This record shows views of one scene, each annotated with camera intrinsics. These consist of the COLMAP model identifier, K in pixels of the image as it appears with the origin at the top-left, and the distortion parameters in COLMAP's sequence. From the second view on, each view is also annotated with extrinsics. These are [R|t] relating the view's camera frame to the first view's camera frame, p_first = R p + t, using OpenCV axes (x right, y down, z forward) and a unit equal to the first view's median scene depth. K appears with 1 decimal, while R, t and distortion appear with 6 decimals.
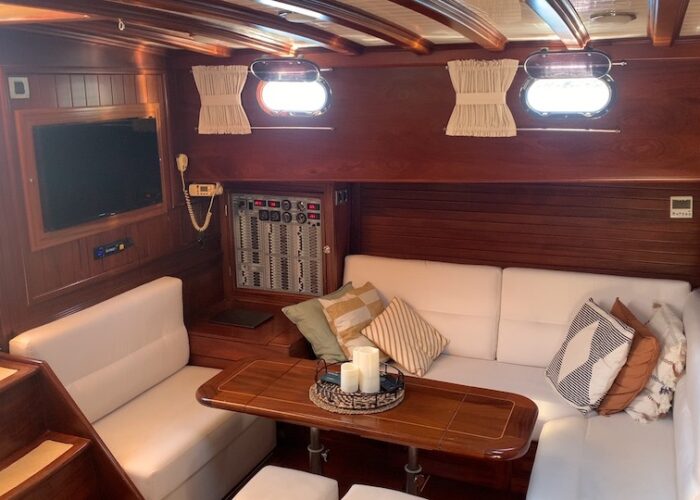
lens RADIAL K [[657.9, 0, 351.5], [0, 657.9, 231.2], [0, 0, 1]] dist [0.162119, -0.396927]
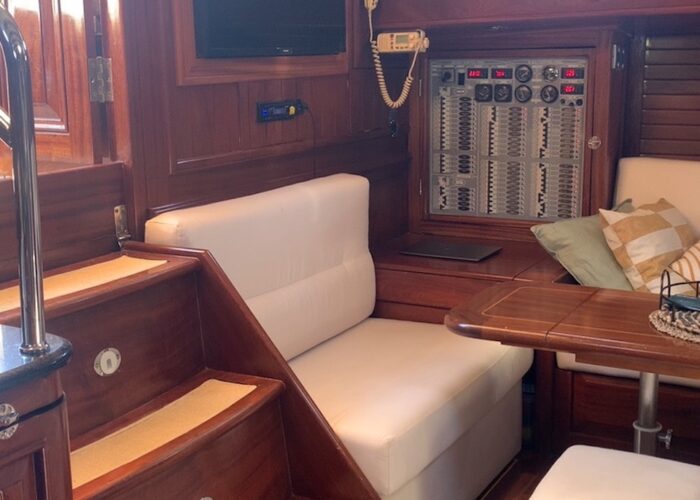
lens RADIAL K [[923.7, 0, 349.9], [0, 923.7, 228.7], [0, 0, 1]] dist [0.219901, -0.813994]
pose [[0.993388, 0.022081, -0.112666, -0.165216], [-0.024350, 0.999527, -0.018806, 0.131163], [0.112197, 0.021425, 0.993455, 0.120664]]
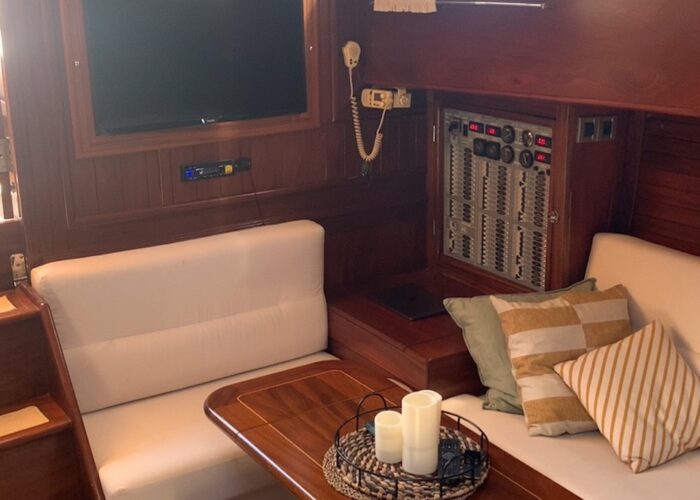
lens RADIAL K [[923.7, 0, 349.9], [0, 923.7, 228.7], [0, 0, 1]] dist [0.219901, -0.813994]
pose [[0.823725, 0.157337, -0.544723, 0.270792], [-0.116316, 0.987186, 0.109245, -0.031615], [0.554931, -0.026627, 0.831470, 0.214391]]
